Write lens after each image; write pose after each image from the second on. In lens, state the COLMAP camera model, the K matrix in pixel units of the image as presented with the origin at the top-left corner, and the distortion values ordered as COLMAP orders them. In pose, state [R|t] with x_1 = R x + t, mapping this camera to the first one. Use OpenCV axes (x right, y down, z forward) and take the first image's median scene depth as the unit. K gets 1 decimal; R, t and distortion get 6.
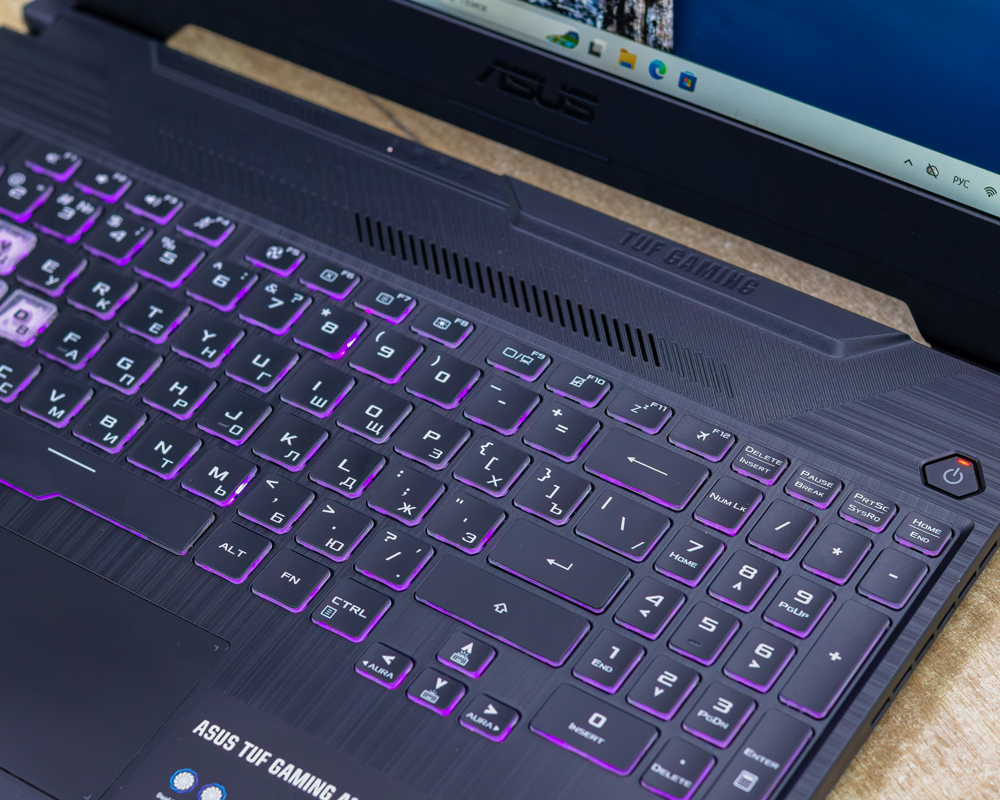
lens RADIAL K [[3032.2, 0, 500.0], [0, 3032.2, 400.0], [0, 0, 1]] dist [-0.078099, -1.284382]
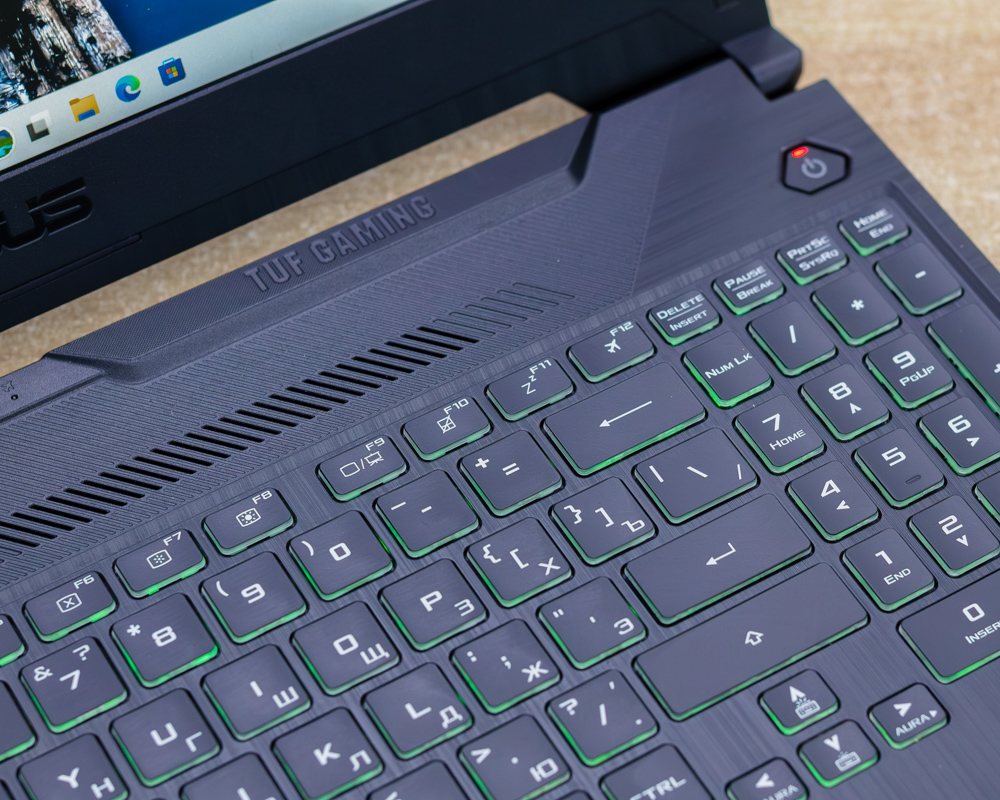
lens RADIAL K [[3032.2, 0, 500.0], [0, 3032.2, 400.0], [0, 0, 1]] dist [-0.078099, -1.284382]
pose [[0.409052, -0.642382, 0.648091, -0.433307], [0.639673, 0.708366, 0.298389, -0.216910], [-0.650765, 0.292510, 0.700673, 0.455700]]
